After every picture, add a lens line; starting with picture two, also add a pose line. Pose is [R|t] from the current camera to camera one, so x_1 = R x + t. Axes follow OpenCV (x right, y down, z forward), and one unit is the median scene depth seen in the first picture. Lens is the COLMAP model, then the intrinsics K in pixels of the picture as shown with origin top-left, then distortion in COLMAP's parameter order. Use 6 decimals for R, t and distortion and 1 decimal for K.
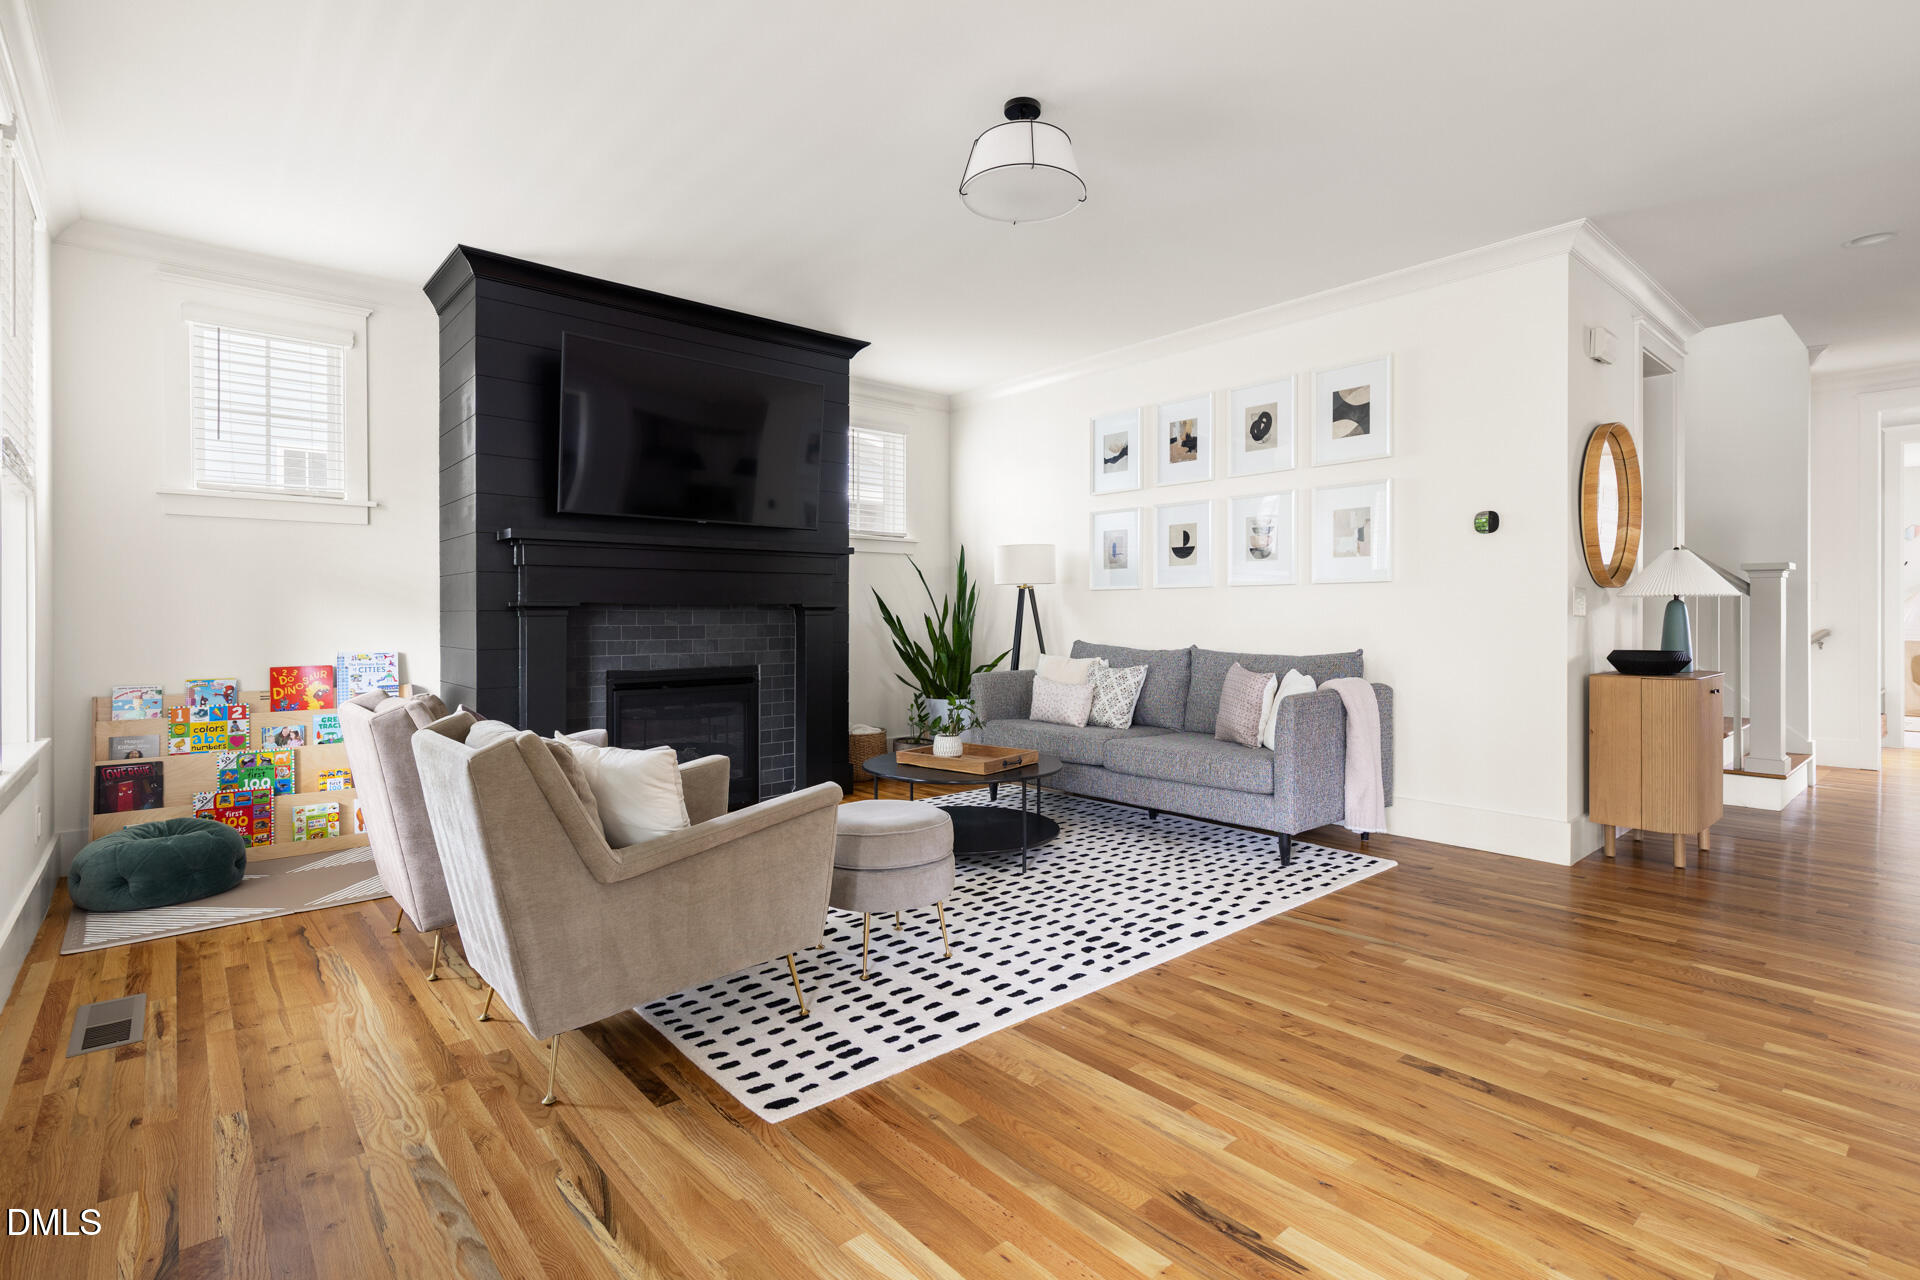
lens RADIAL K [[910.6, 0, 957.3], [0, 910.6, 613.9], [0, 0, 1]] dist [-0.000342, -0.000425]
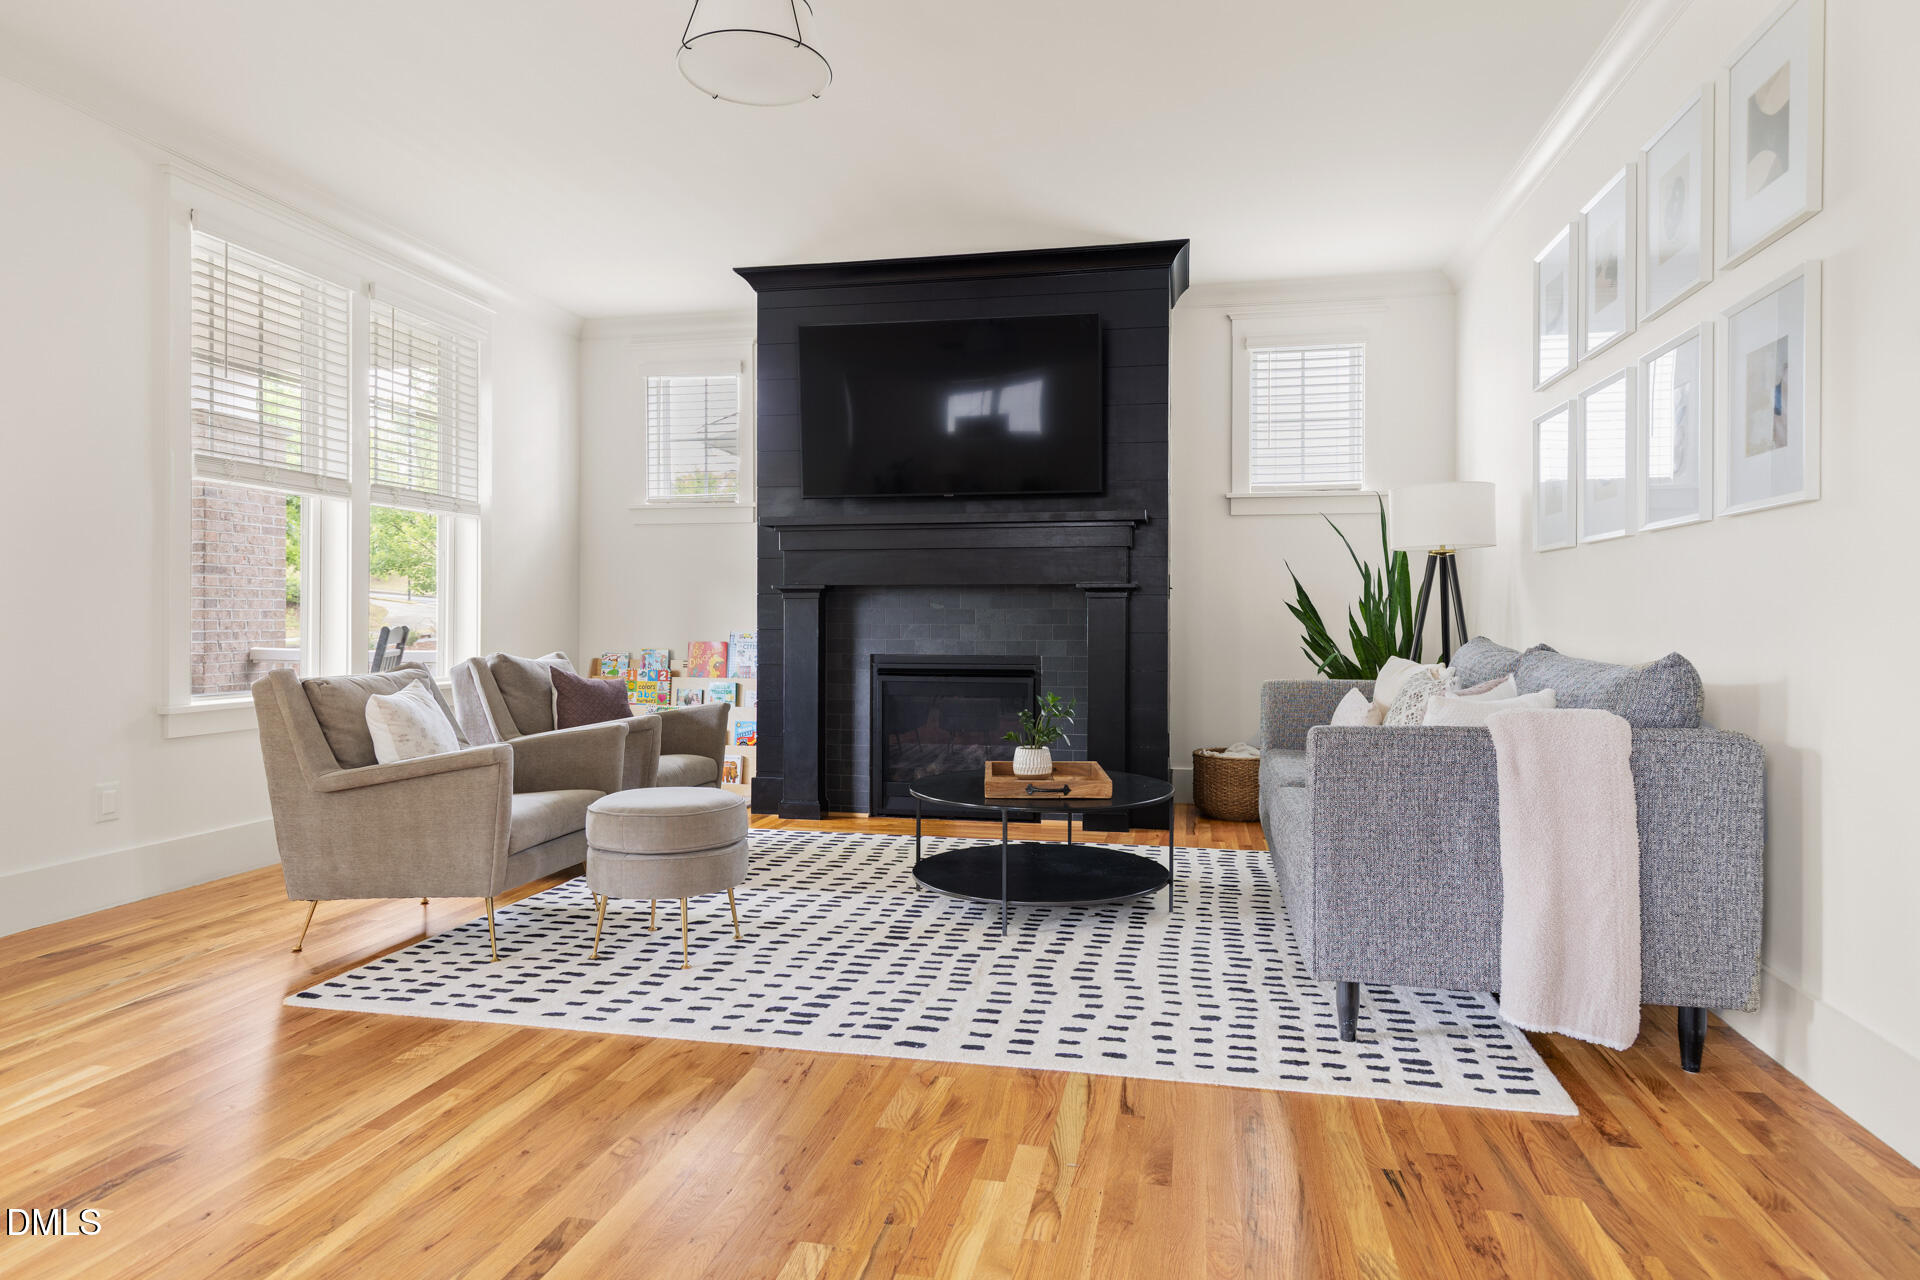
lens RADIAL K [[1102.7, 0, 962.9], [0, 1102.7, 618.6], [0, 0, 1]] dist [-0.001029, 0.001669]
pose [[0.605686, 0.004294, -0.795692, 0.937774], [-0.003074, 0.999991, 0.003057, 0.028758], [0.795698, 0.000595, 0.605694, 0.524583]]
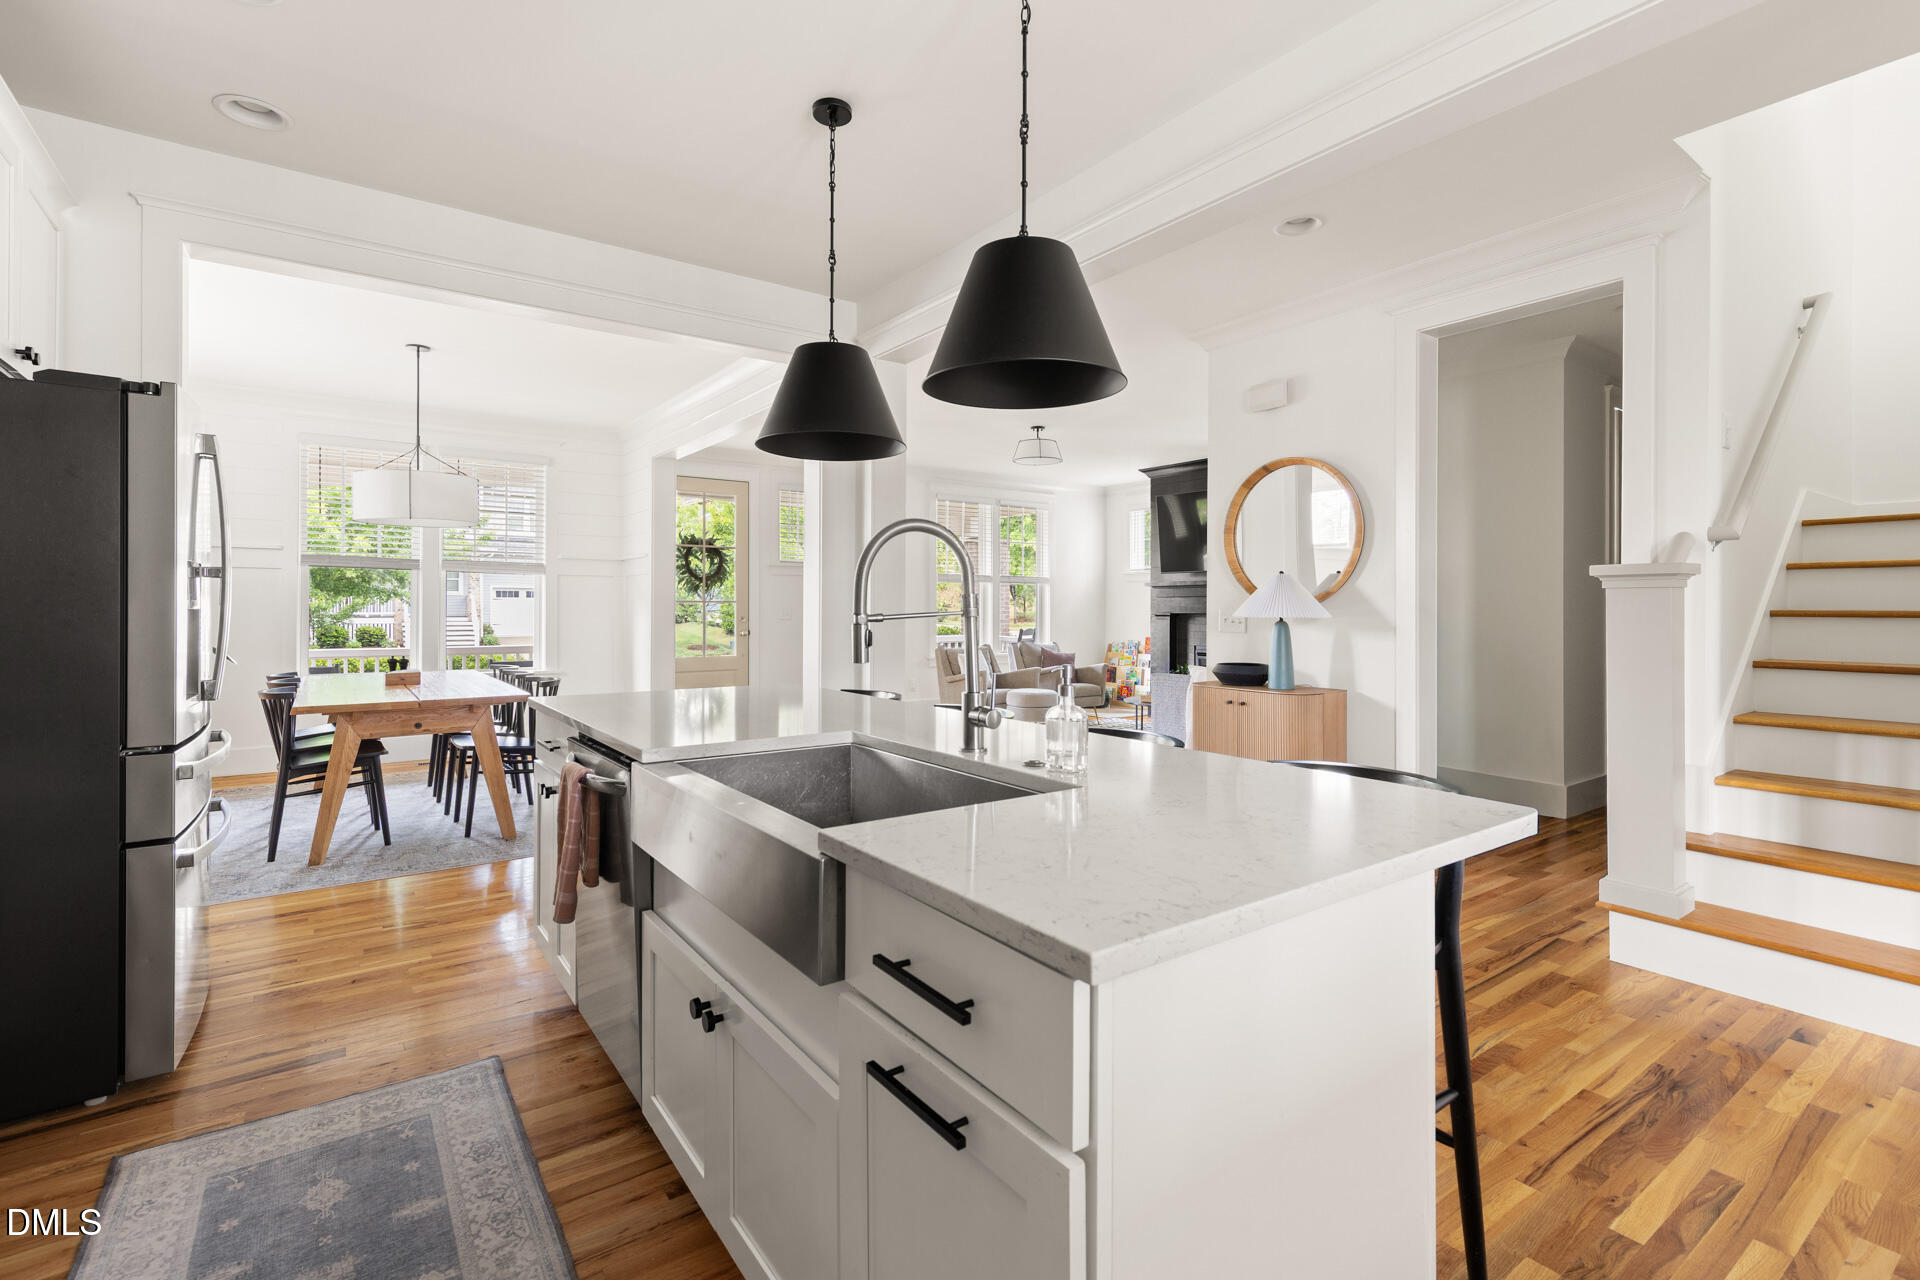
lens RADIAL K [[875.2, 0, 961.6], [0, 875.2, 613.3], [0, 0, 1]] dist [-0.000525, -0.000041]
pose [[-0.087973, 0.005521, -0.996108, 2.342849], [-0.004051, 0.999974, 0.005900, -0.028238], [0.996115, 0.004554, -0.087949, 0.935843]]
